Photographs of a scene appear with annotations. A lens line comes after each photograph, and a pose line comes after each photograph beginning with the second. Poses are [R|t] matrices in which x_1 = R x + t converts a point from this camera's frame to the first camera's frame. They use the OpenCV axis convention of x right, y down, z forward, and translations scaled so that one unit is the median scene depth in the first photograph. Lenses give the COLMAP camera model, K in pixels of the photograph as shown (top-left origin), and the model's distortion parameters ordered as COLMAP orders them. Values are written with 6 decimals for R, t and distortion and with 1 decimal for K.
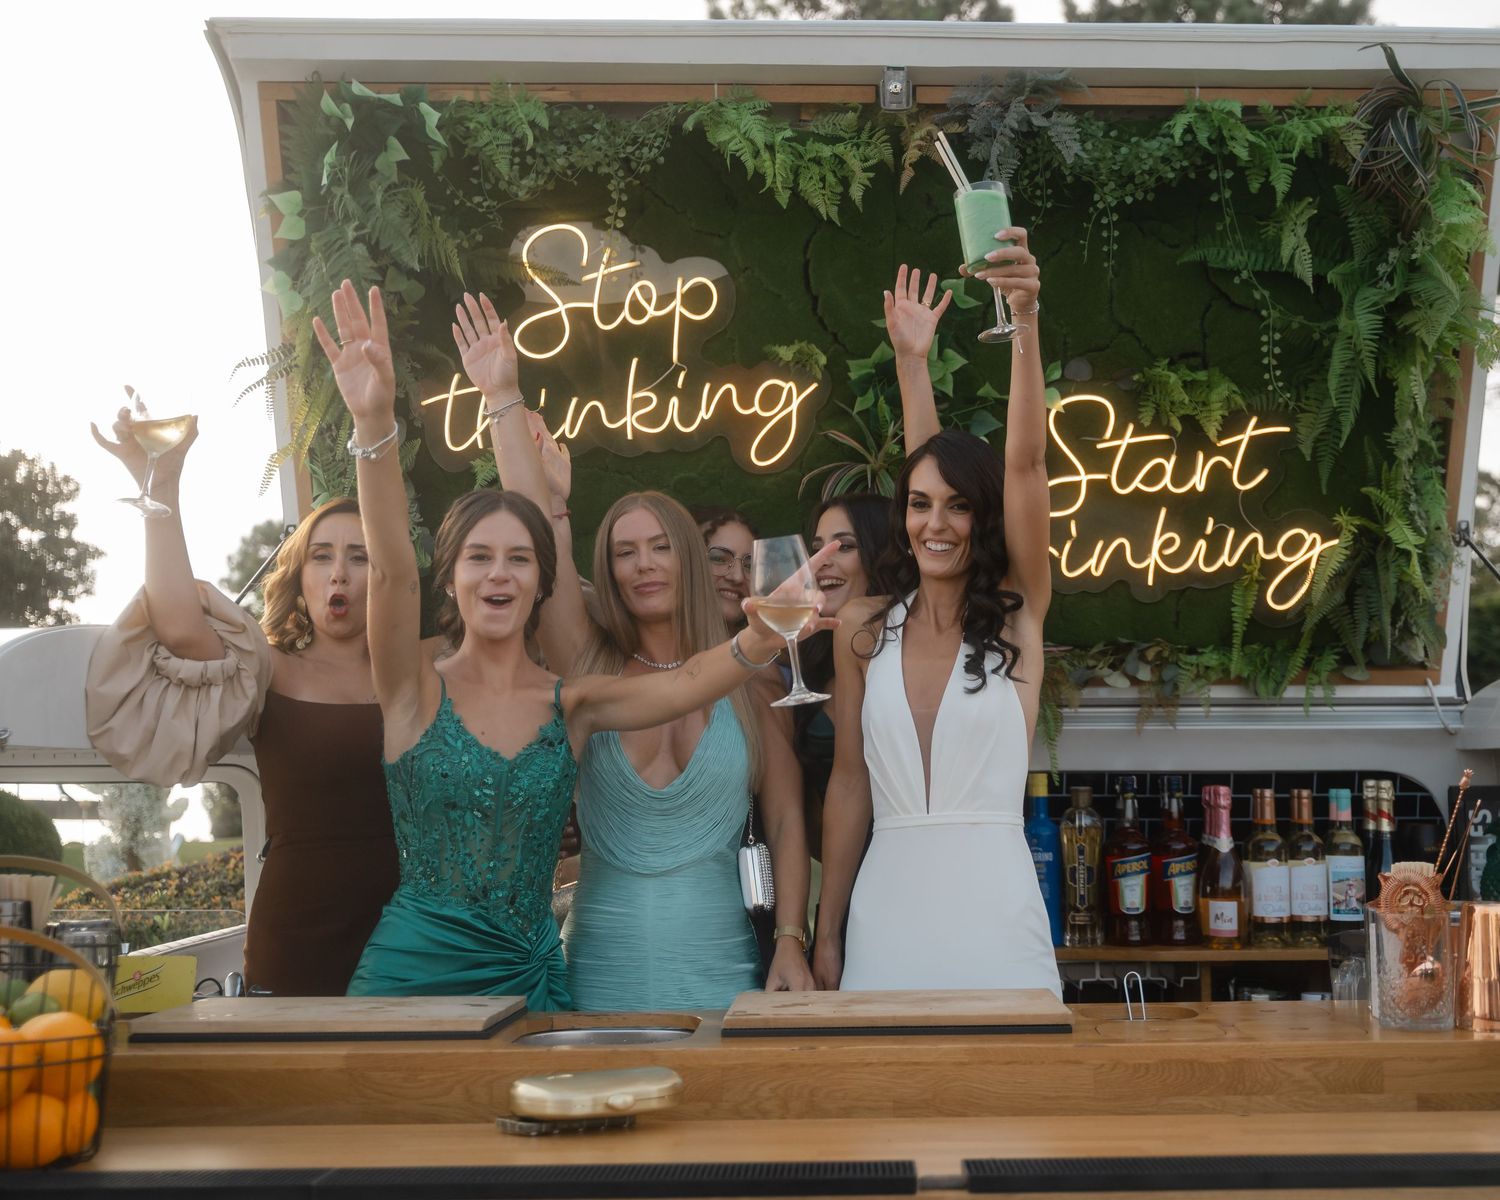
lens RADIAL K [[1795.2, 0, 843.0], [0, 1795.2, 581.7], [0, 0, 1]] dist [0.001004, 0.000000]
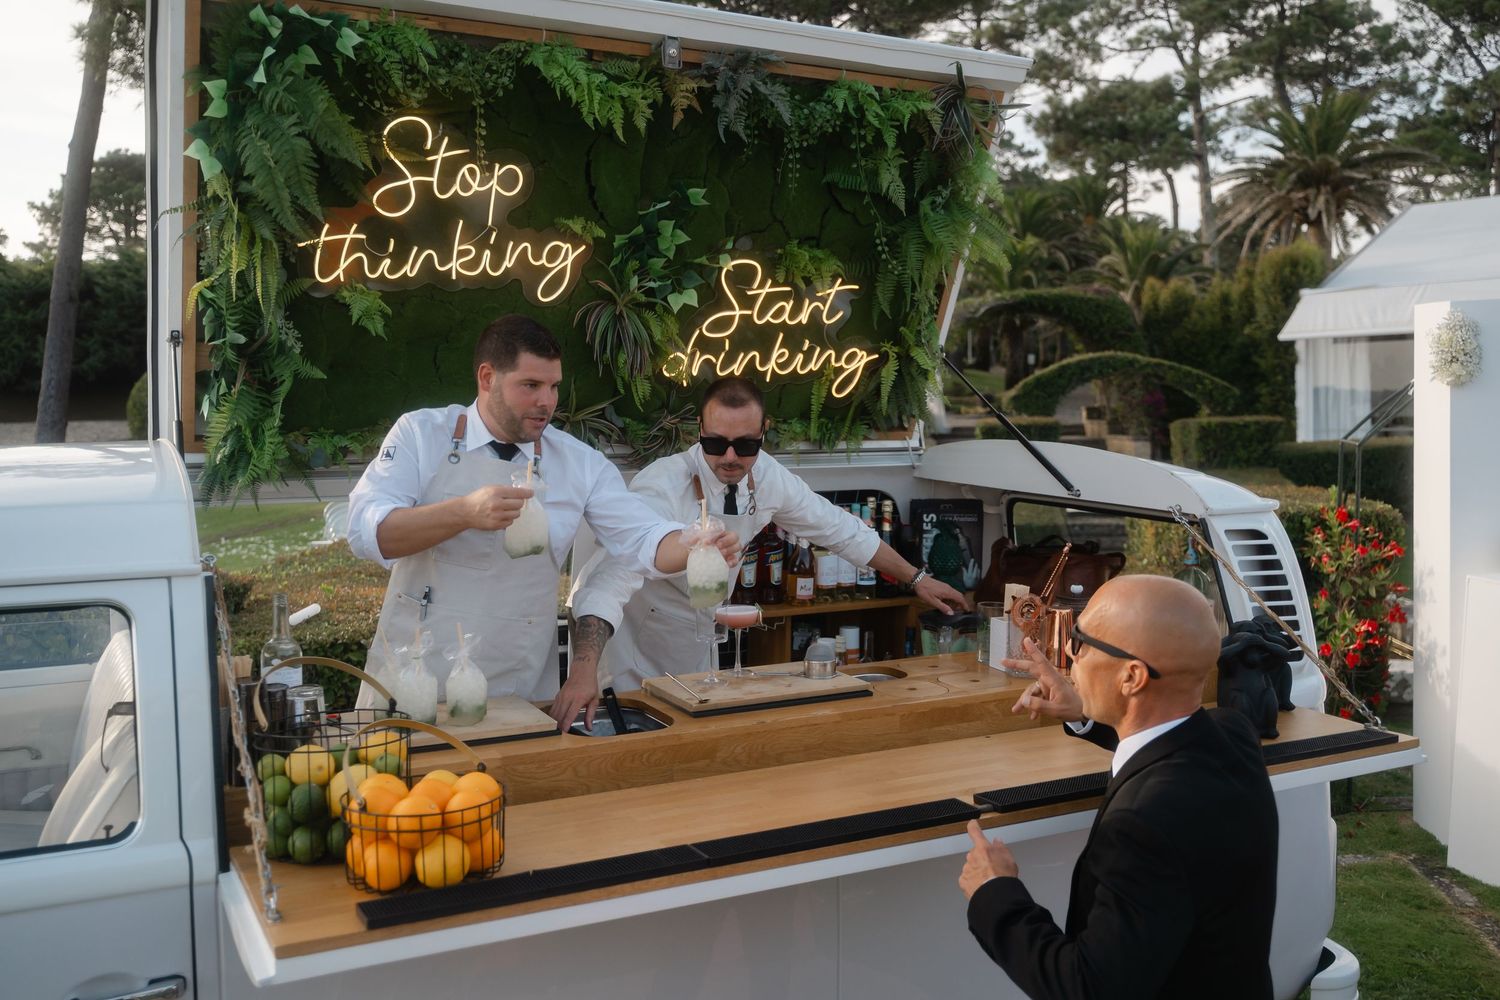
lens RADIAL K [[1412.4, 0, 754.1], [0, 1412.4, 508.3], [0, 0, 1]] dist [-0.008719, 0.005093]
pose [[0.886952, -0.036004, 0.460456, -0.422148], [-0.062915, 0.978245, 0.197682, -0.136634], [-0.457556, -0.204304, 0.865391, -0.081301]]
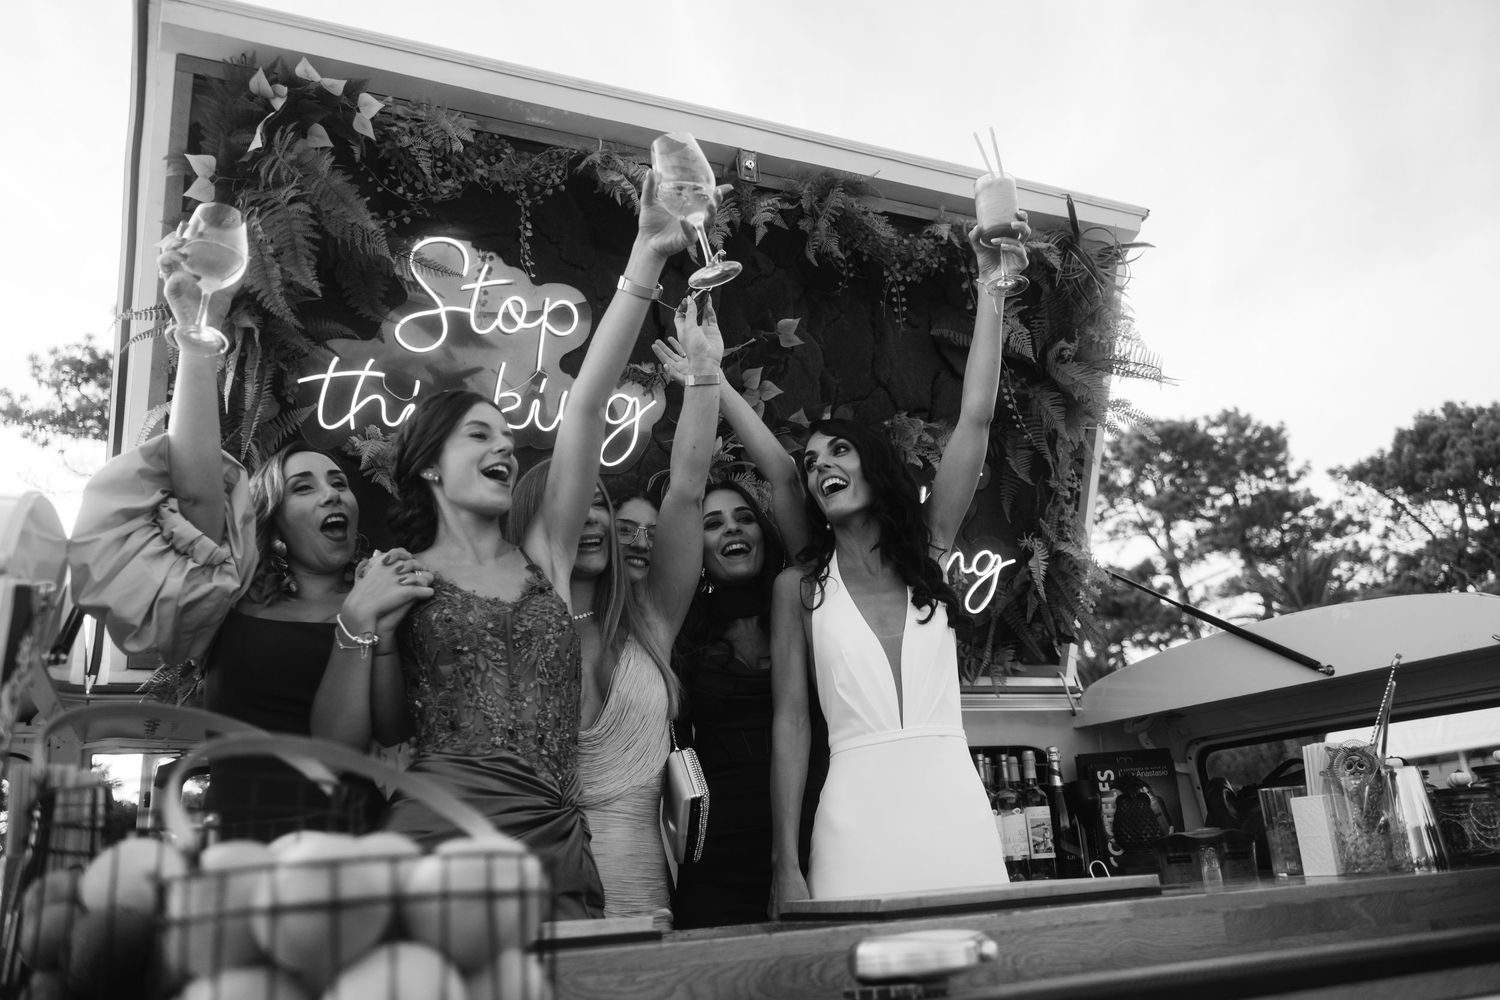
lens RADIAL K [[1251.9, 0, 731.6], [0, 1251.9, 473.0], [0, 0, 1]] dist [-0.006320, 0.034103]
pose [[0.907878, 0.079741, 0.411580, -0.302205], [0.010787, 0.976976, -0.213077, 0.110243], [-0.419095, 0.197888, 0.886115, 0.264967]]
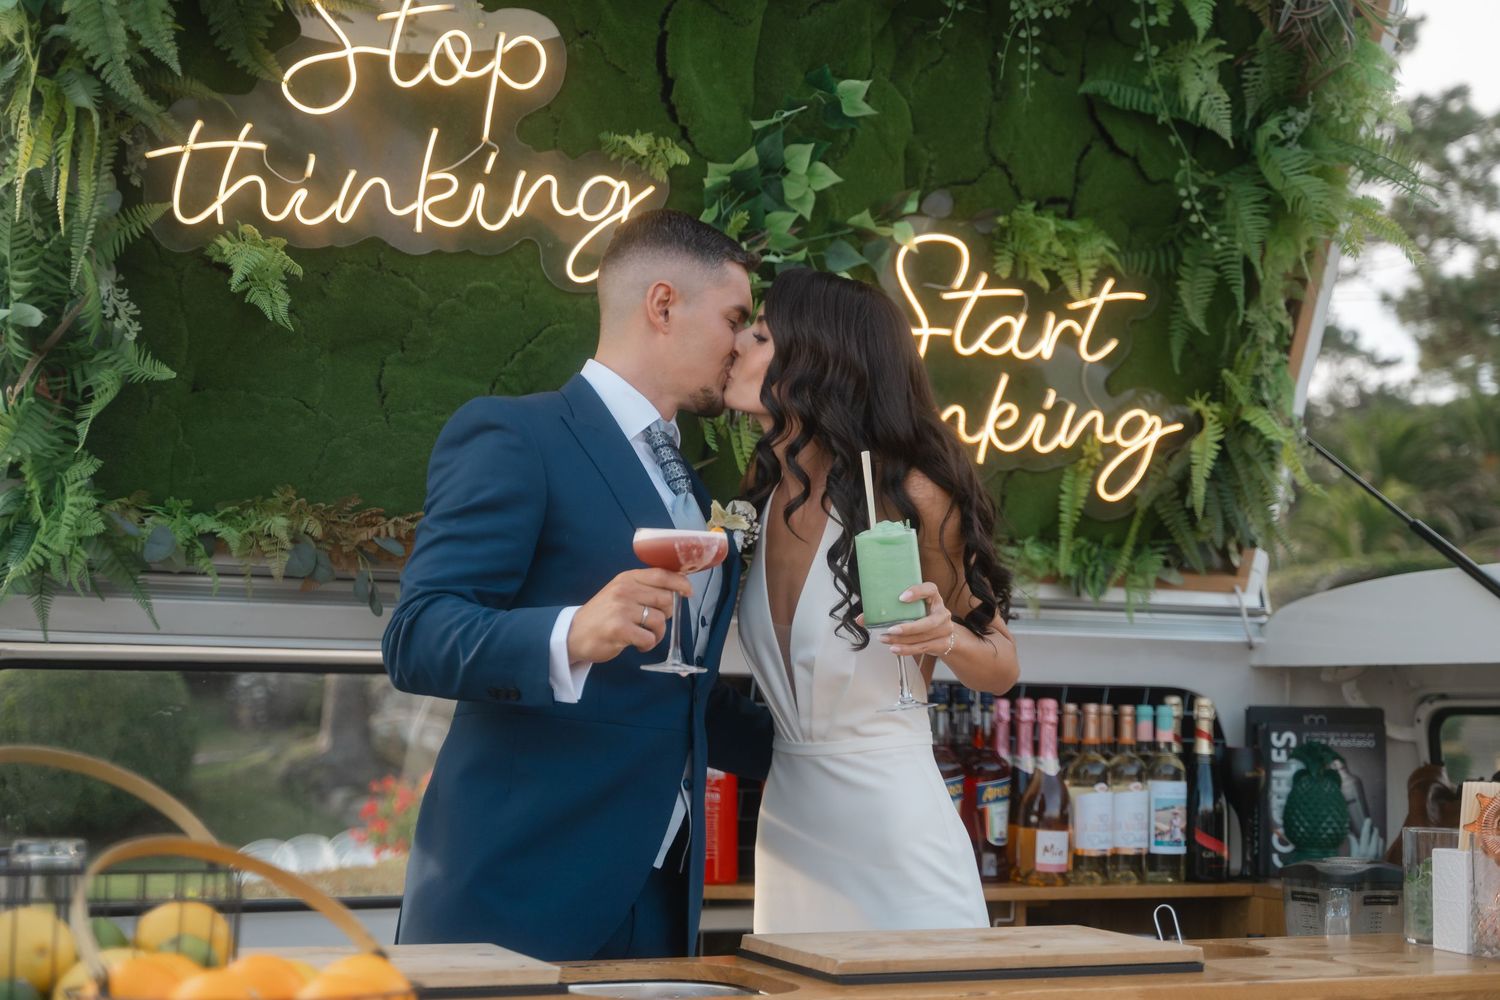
lens RADIAL K [[2235.7, 0, 718.2], [0, 2235.7, 482.2], [0, 0, 1]] dist [0.008317, 0.000000]
pose [[0.928369, 0.060645, 0.366679, -0.347135], [-0.064522, 0.997915, -0.001686, 0.021539], [-0.366017, -0.022094, 0.930346, 0.054822]]
